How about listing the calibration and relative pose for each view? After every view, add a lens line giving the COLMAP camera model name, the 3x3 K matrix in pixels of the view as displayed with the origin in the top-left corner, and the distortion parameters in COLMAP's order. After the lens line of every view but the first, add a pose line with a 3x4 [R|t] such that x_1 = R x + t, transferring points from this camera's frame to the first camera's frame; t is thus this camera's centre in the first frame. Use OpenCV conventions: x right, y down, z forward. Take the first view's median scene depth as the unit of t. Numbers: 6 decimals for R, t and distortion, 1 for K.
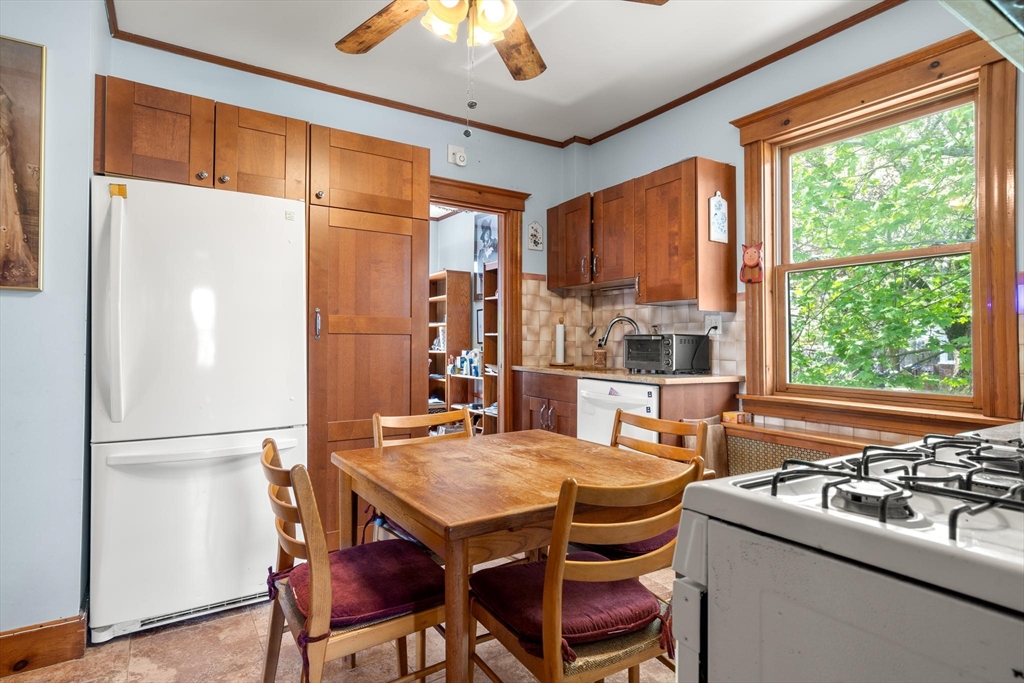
lens RADIAL K [[543.0, 0, 506.0], [0, 543.0, 340.4], [0, 0, 1]] dist [0.002052, 0.002149]
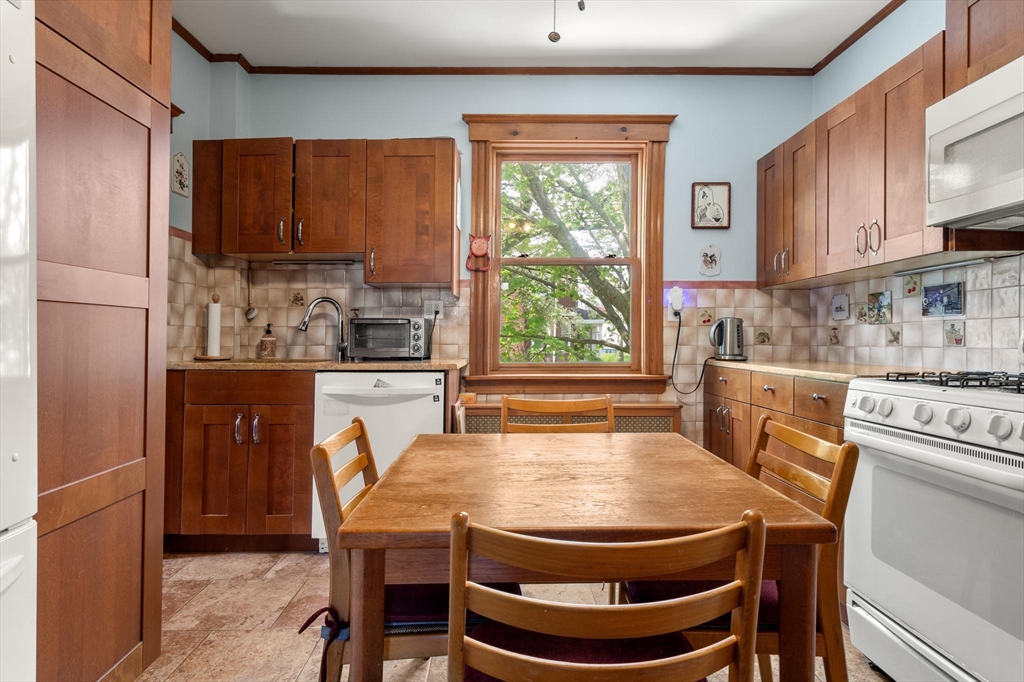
lens RADIAL K [[543.0, 0, 511.4], [0, 543.0, 333.1], [0, 0, 1]] dist [0.002052, 0.002149]
pose [[0.527306, -0.005798, 0.849656, -0.384641], [0.003788, 0.999983, 0.004473, 0.010679], [-0.849667, 0.000860, 0.527319, 0.342267]]
